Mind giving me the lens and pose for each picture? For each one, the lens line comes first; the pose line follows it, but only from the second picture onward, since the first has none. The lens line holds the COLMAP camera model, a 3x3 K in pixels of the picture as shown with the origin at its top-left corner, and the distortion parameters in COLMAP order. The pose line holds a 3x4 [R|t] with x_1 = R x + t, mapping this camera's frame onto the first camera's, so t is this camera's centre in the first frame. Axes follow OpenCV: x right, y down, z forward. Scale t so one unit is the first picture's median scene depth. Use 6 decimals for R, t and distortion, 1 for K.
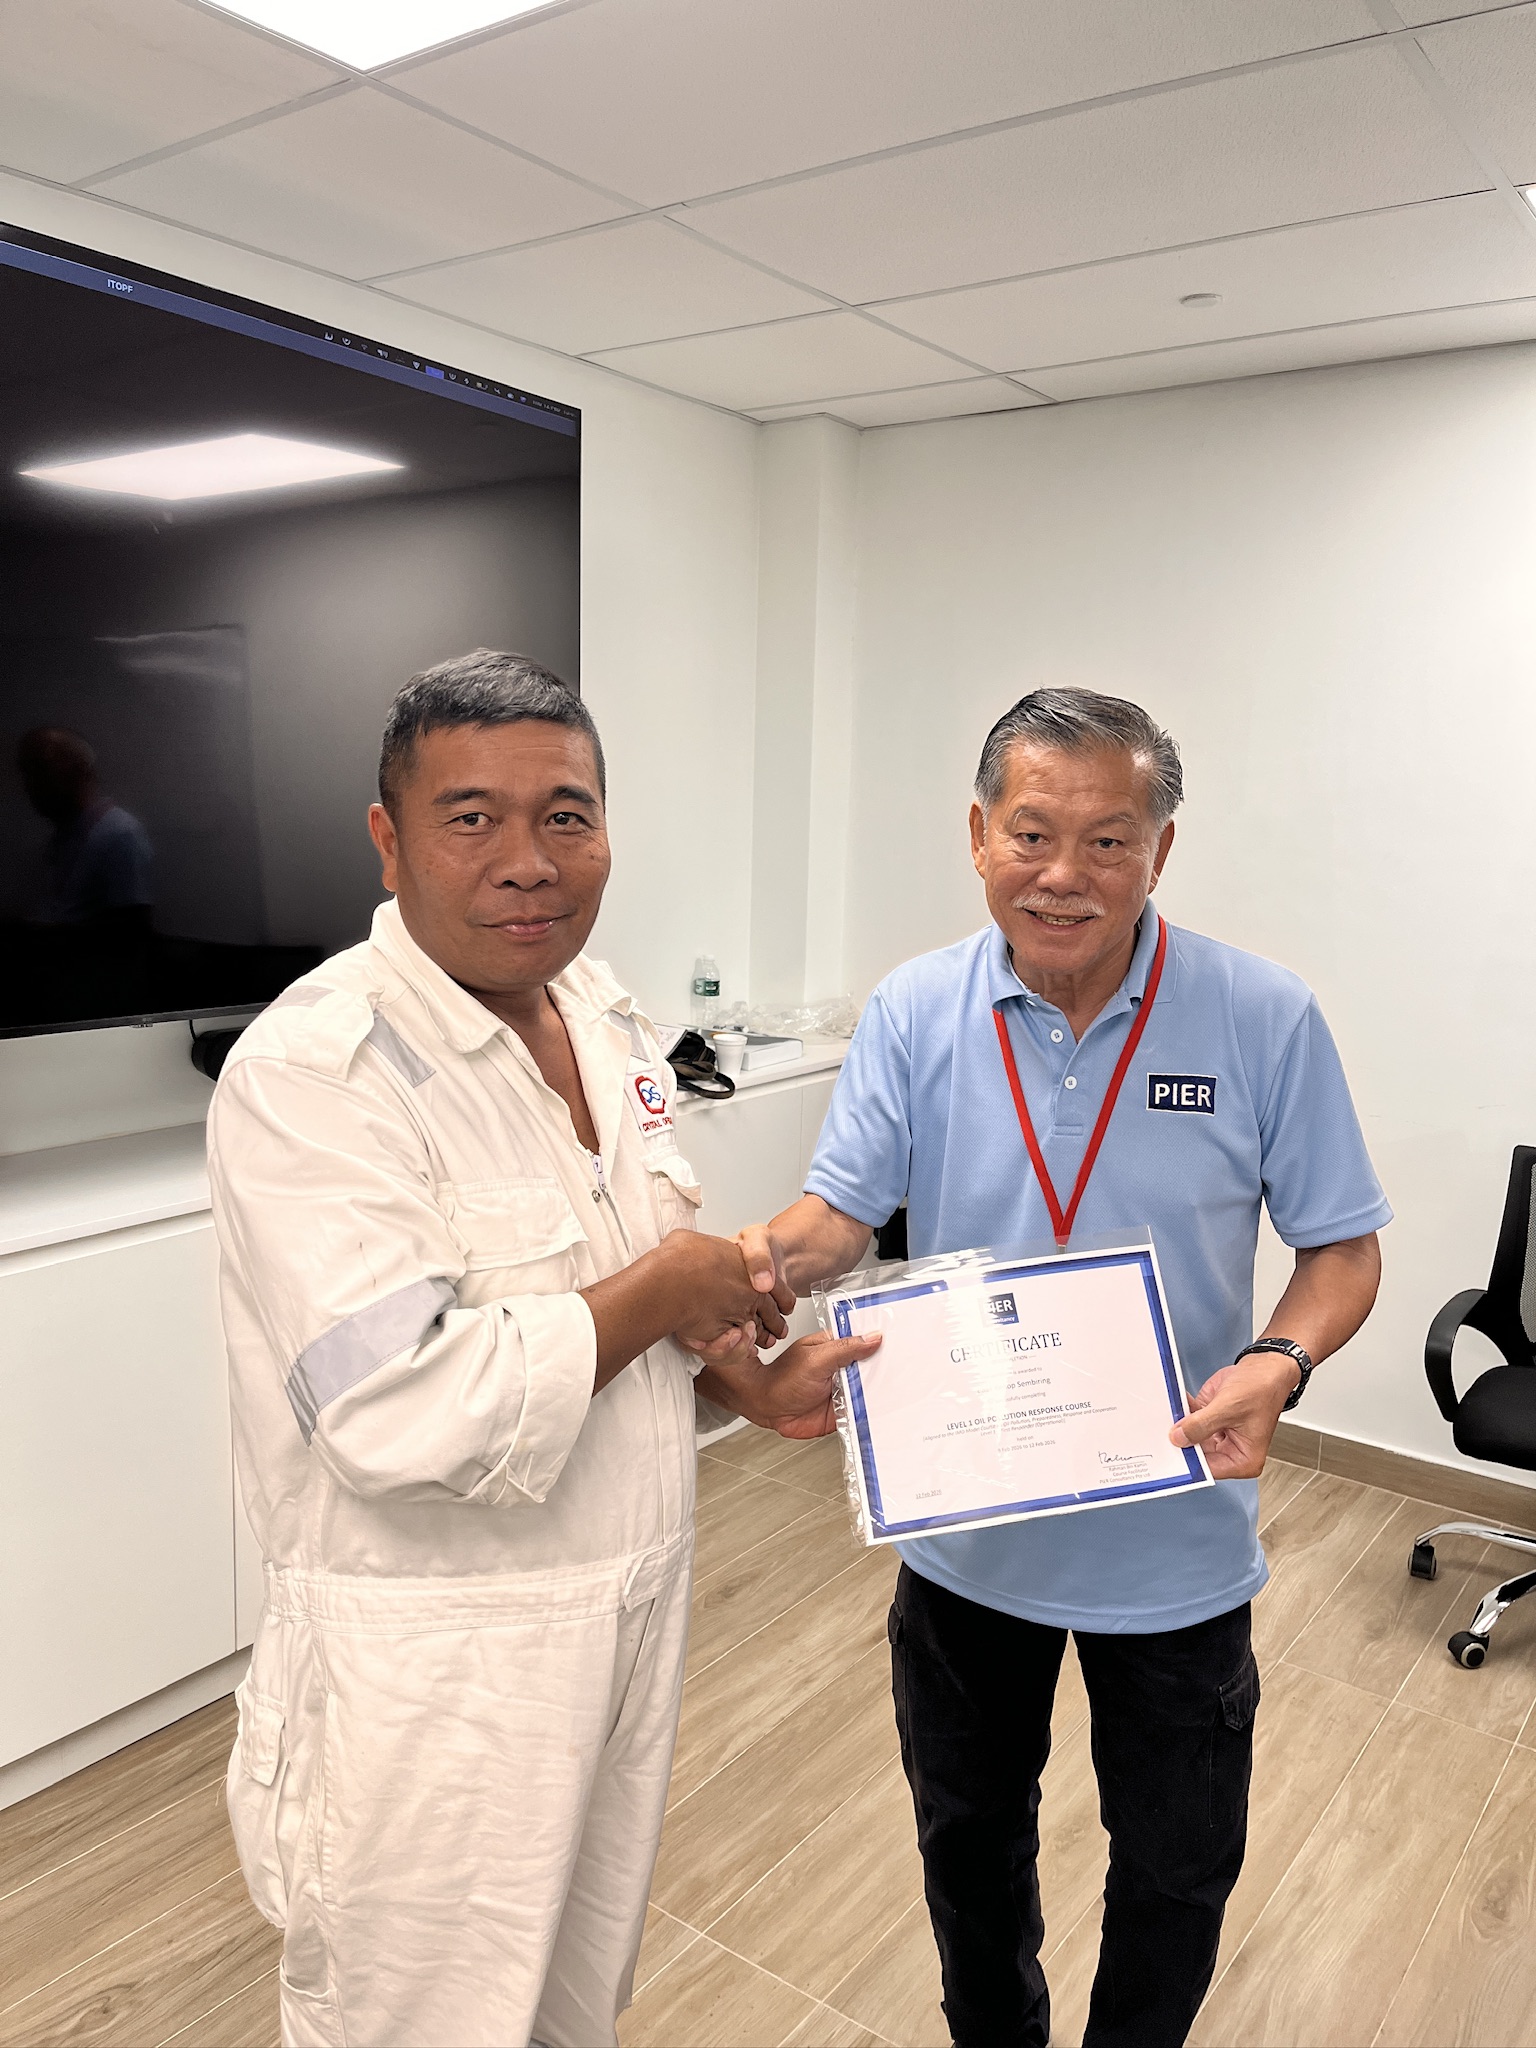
lens RADIAL K [[1546.1, 0, 763.1], [0, 1546.1, 1030.2], [0, 0, 1]] dist [0.079028, -0.117487]
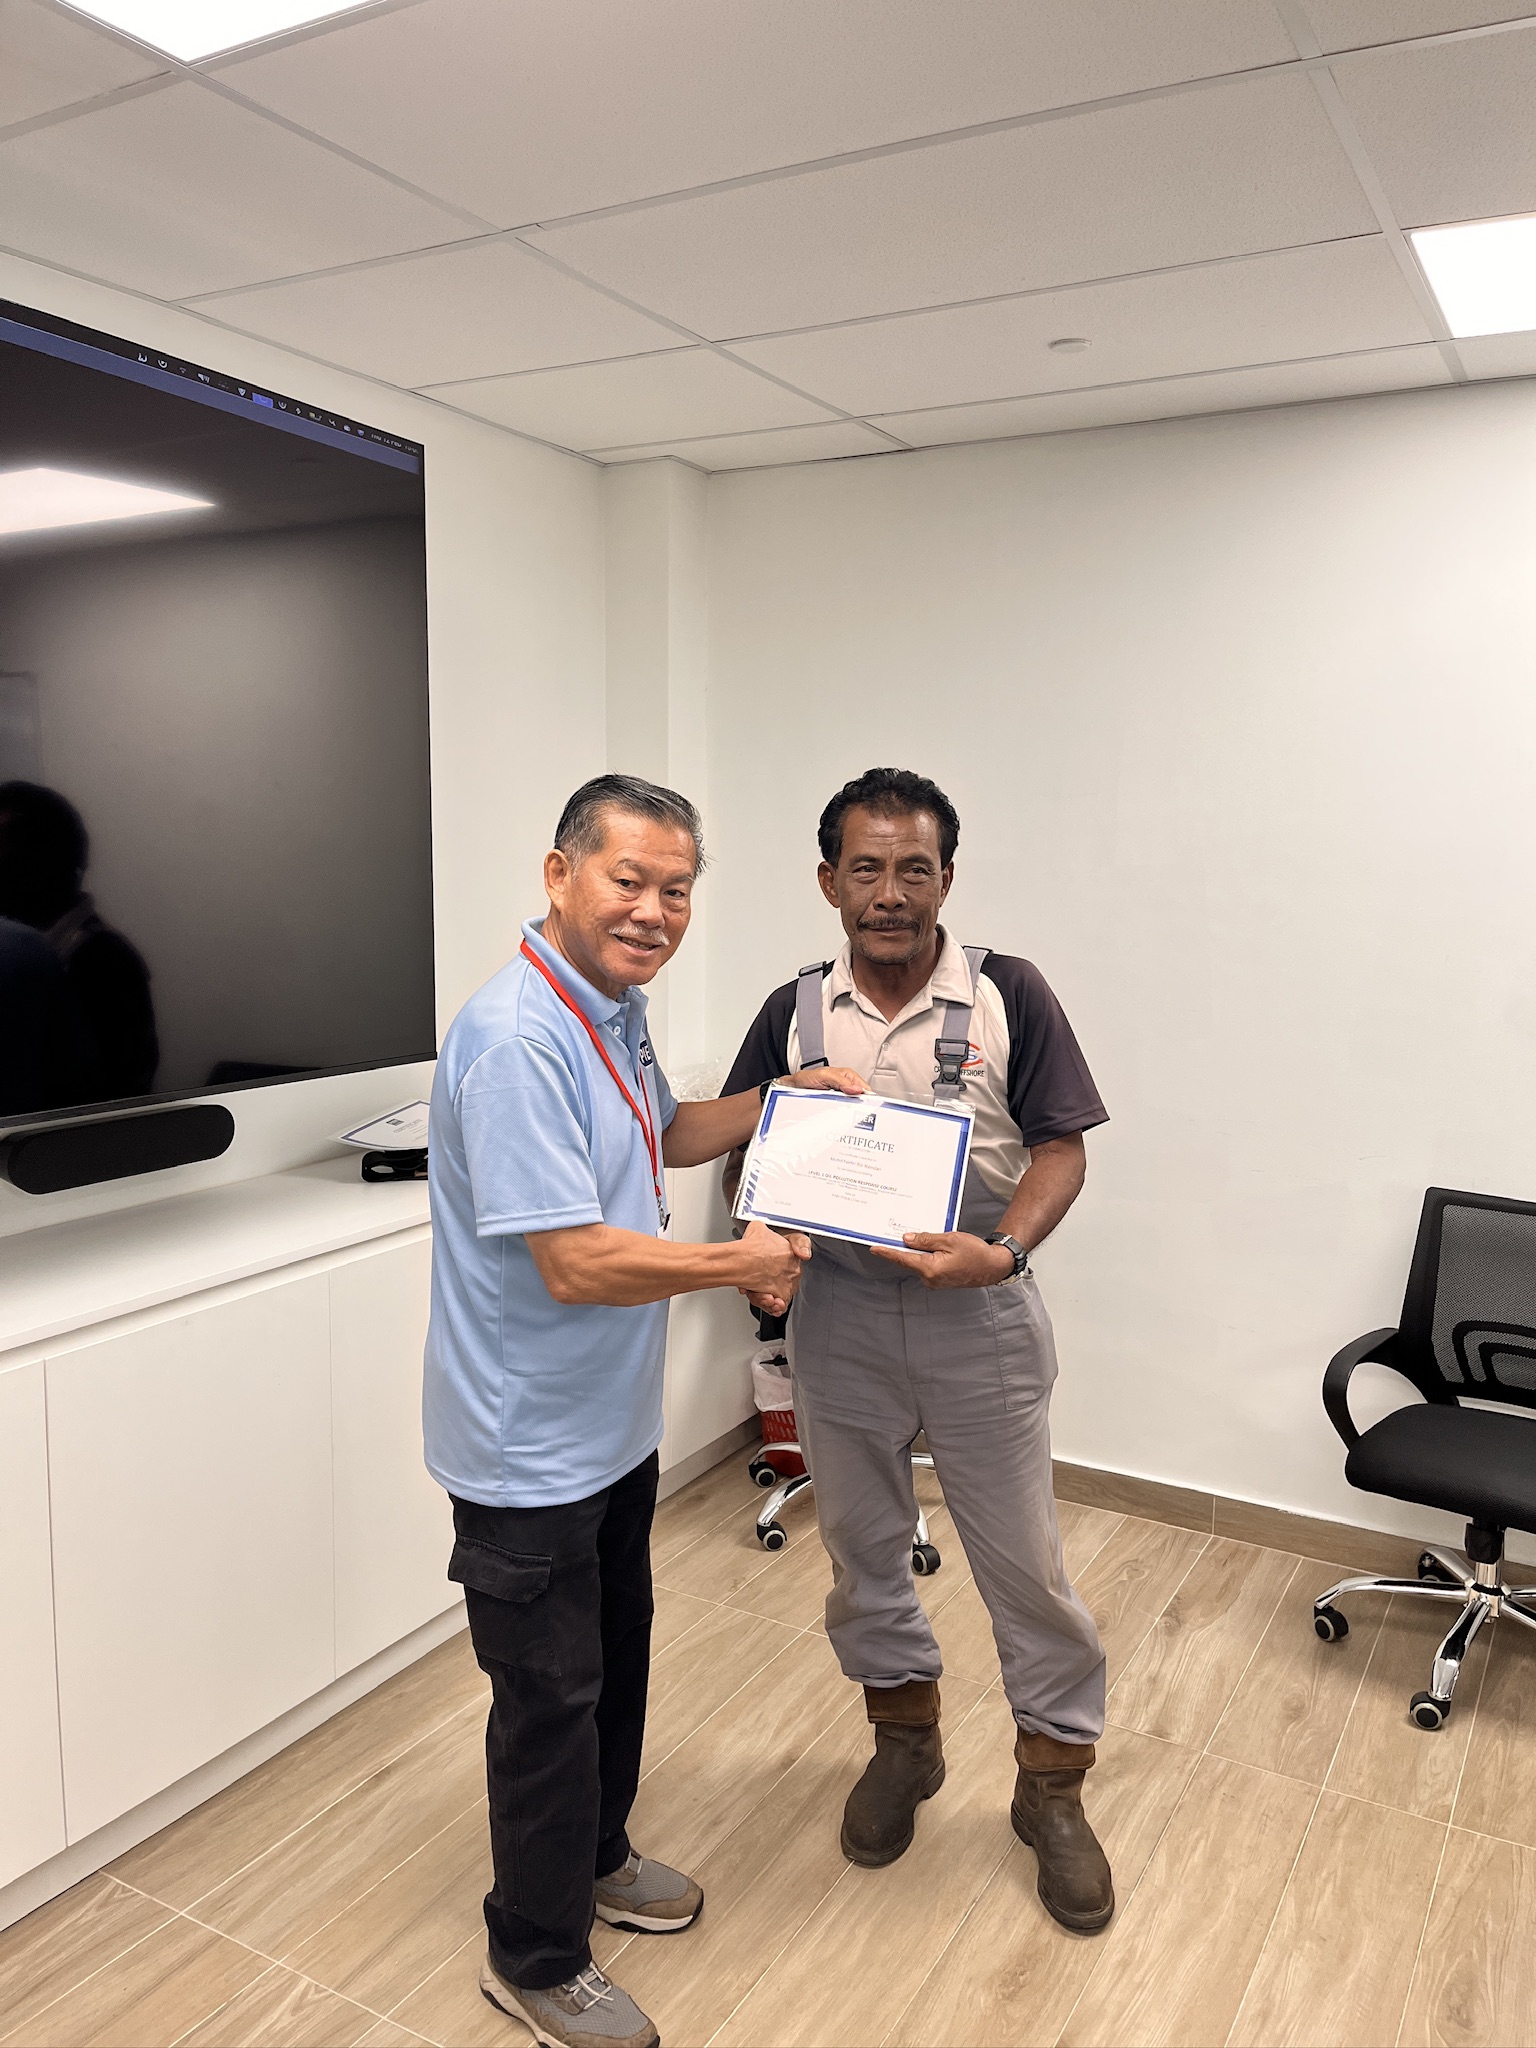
lens RADIAL K [[1546.1, 0, 770.3], [0, 1546.1, 1035.6], [0, 0, 1]] dist [0.079028, -0.117487]
pose [[0.992491, -0.028942, 0.118846, -0.037310], [0.031804, 0.999246, -0.022263, -0.023943], [-0.118112, 0.025875, 0.992663, 0.075984]]
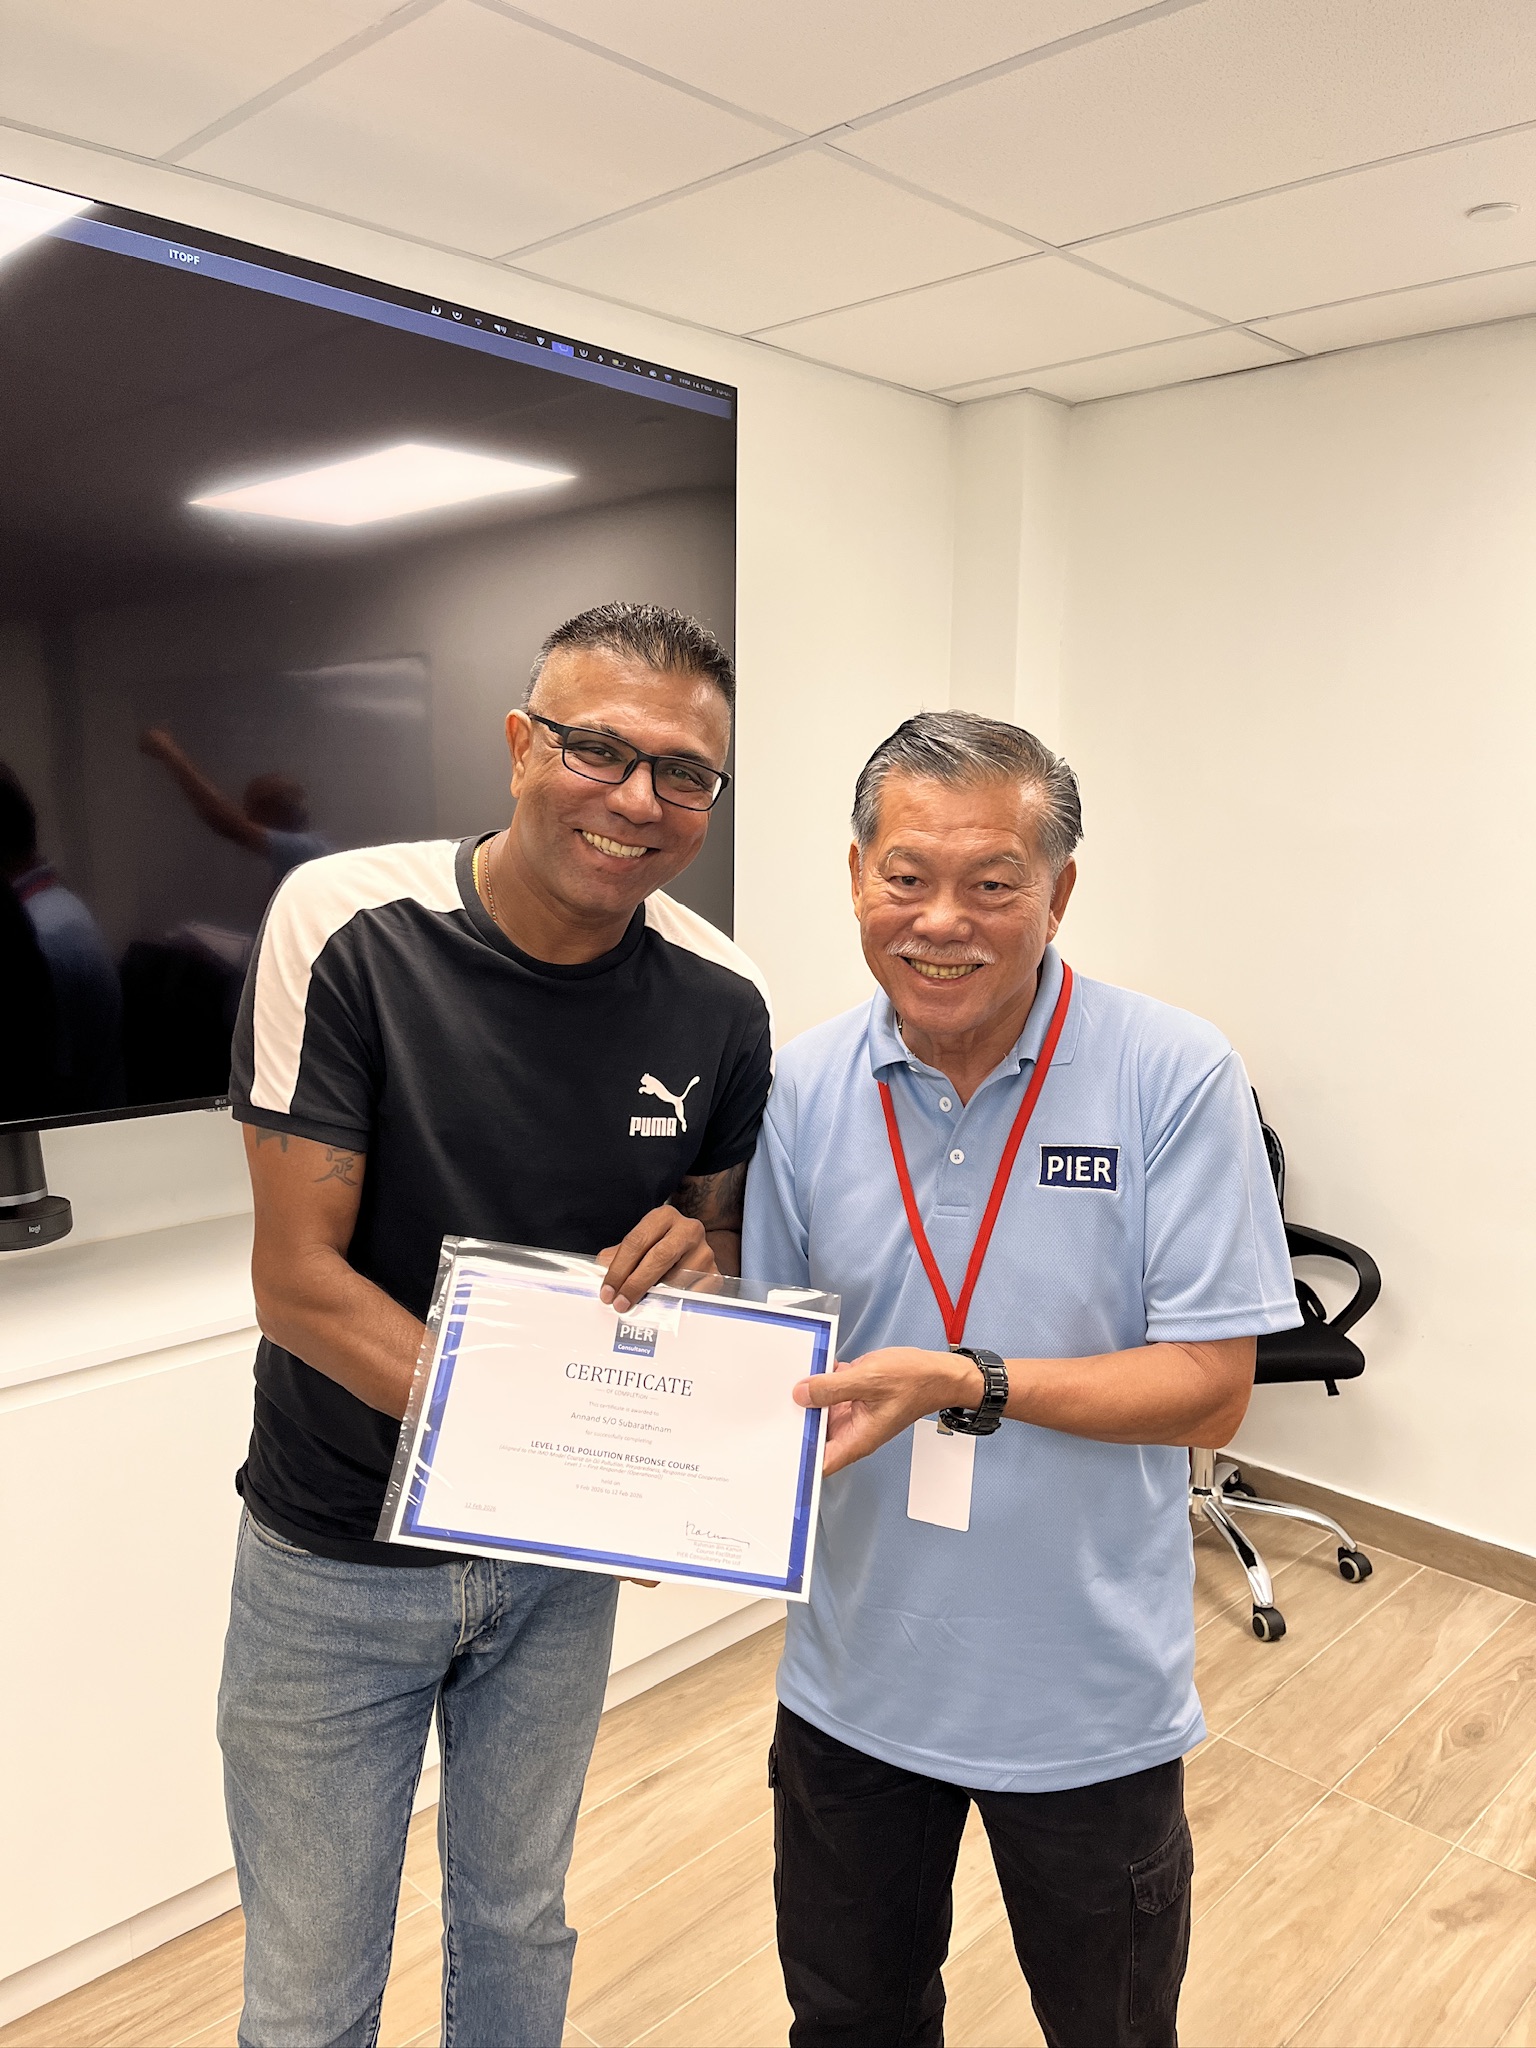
lens RADIAL K [[1546.1, 0, 747.0], [0, 1546.1, 1035.2], [0, 0, 1]] dist [0.079028, -0.117487]
pose [[0.989085, 0.004465, -0.147276, 0.020691], [-0.005435, 0.999966, -0.006187, -0.036100], [0.147243, 0.006920, 0.989076, 0.163581]]
